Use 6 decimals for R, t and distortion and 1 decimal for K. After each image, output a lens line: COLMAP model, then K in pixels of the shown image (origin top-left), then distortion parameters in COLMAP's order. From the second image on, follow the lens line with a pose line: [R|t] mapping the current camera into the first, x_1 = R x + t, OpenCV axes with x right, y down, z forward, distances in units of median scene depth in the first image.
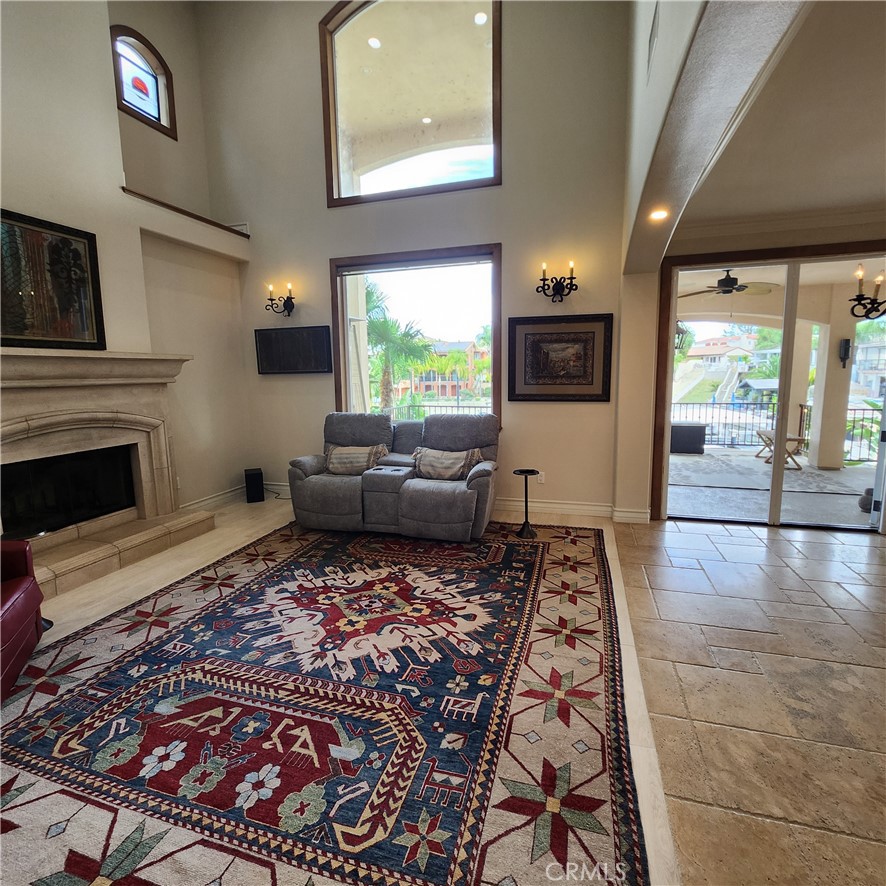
lens RADIAL K [[464.4, 0, 448.7], [0, 464.4, 439.4], [0, 0, 1]] dist [0.001781, -0.003977]
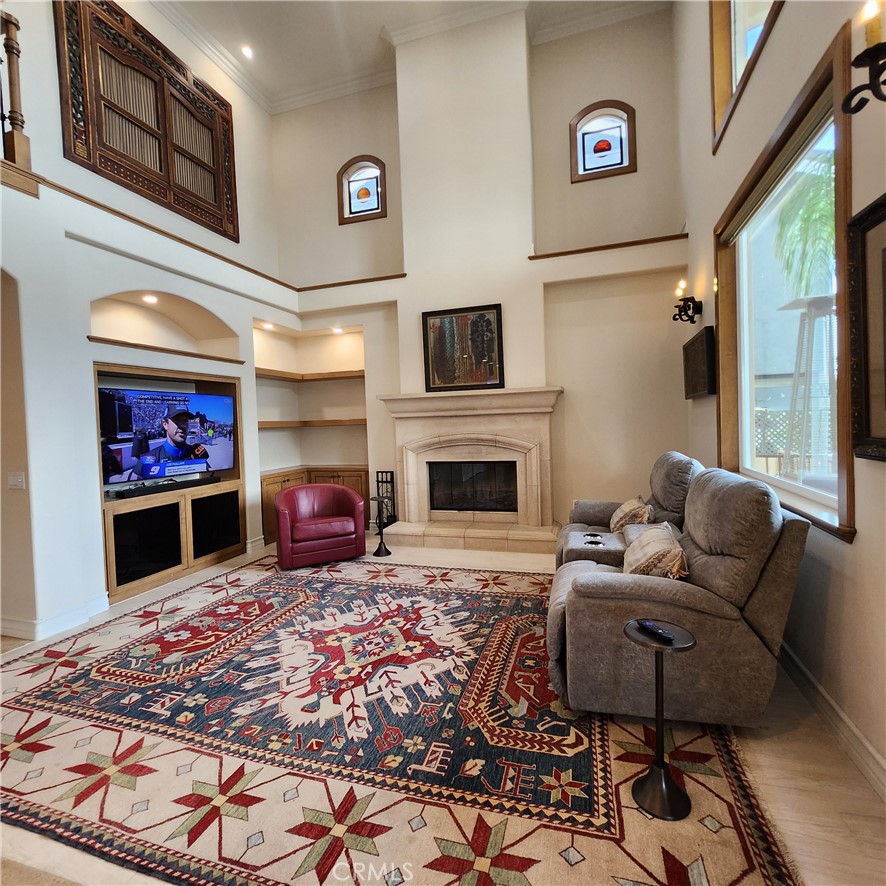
lens RADIAL K [[464.4, 0, 451.6], [0, 464.4, 440.1], [0, 0, 1]] dist [0.001781, -0.003977]
pose [[-0.011617, 0.053489, -0.998501, 0.764184], [-0.109384, 0.992508, 0.054441, -0.129695], [0.993932, 0.109852, -0.005679, 1.128452]]
